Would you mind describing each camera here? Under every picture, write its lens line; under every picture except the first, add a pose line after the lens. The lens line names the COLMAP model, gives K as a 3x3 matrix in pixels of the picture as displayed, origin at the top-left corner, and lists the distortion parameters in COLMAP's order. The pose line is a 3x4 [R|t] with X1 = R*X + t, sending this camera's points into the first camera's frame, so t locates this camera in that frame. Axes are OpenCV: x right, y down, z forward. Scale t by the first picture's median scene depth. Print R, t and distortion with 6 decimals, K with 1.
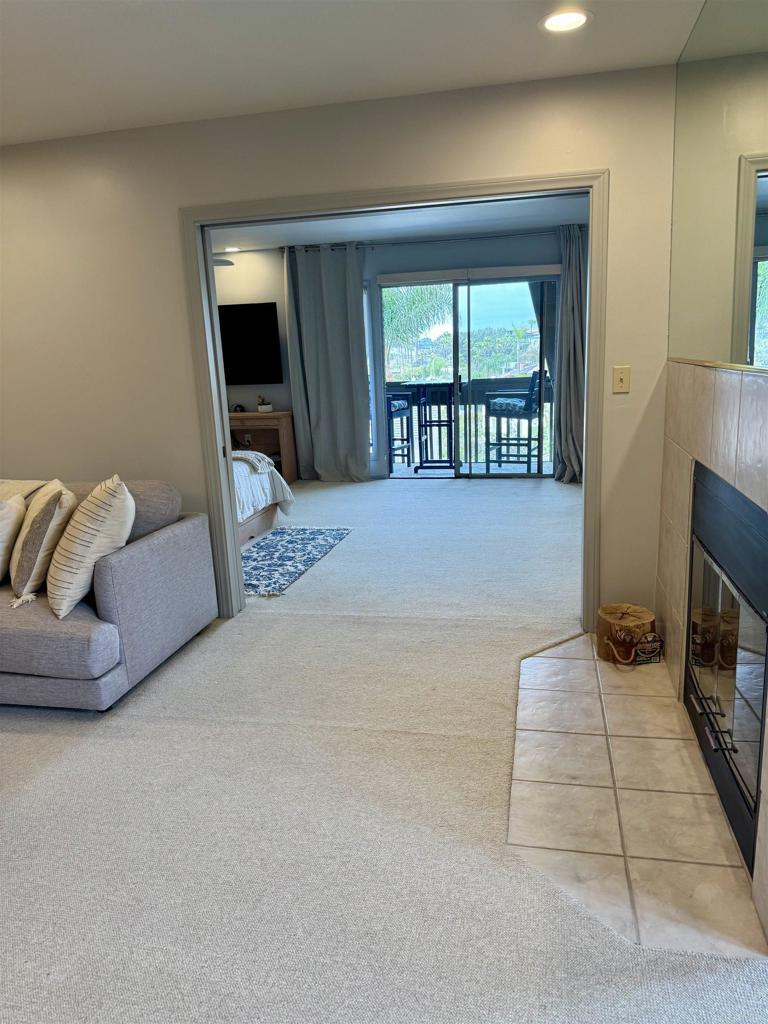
lens RADIAL K [[716.8, 0, 384.2], [0, 716.8, 520.2], [0, 0, 1]] dist [0.106172, -0.158349]
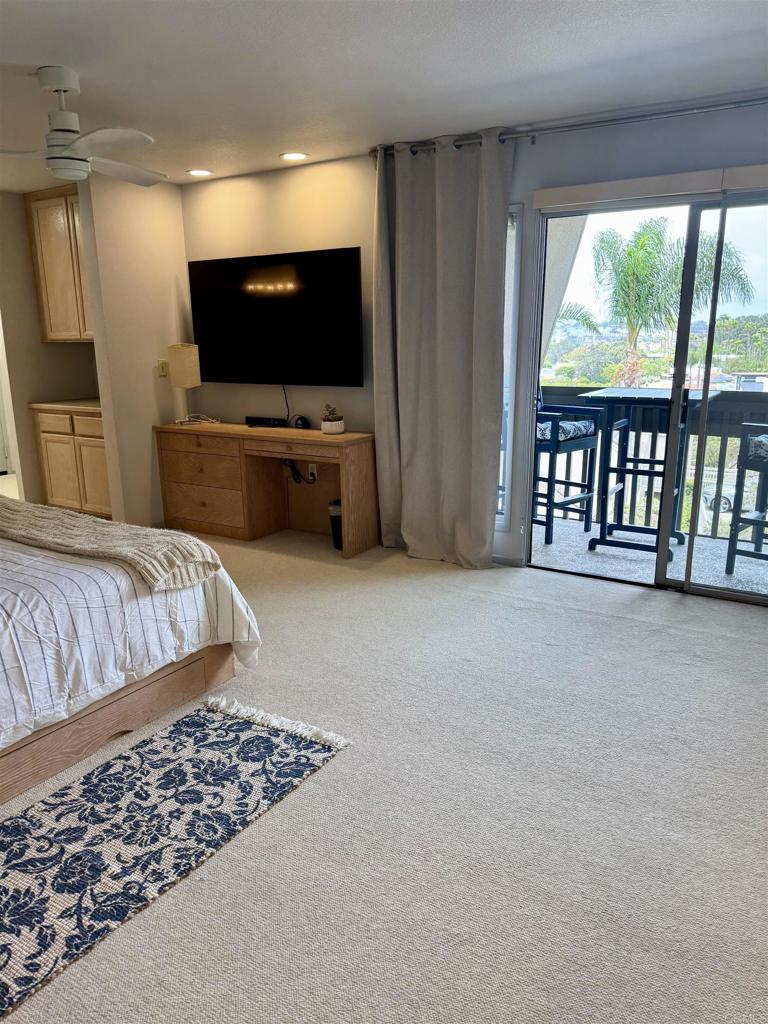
lens RADIAL K [[721.3, 0, 379.9], [0, 721.3, 517.0], [0, 0, 1]] dist [0.104140, -0.166655]
pose [[0.941108, 0.111639, -0.319145, 0.075305], [-0.105415, 0.993748, 0.036770, -0.106986], [0.321254, -0.000962, 0.946992, 0.441095]]
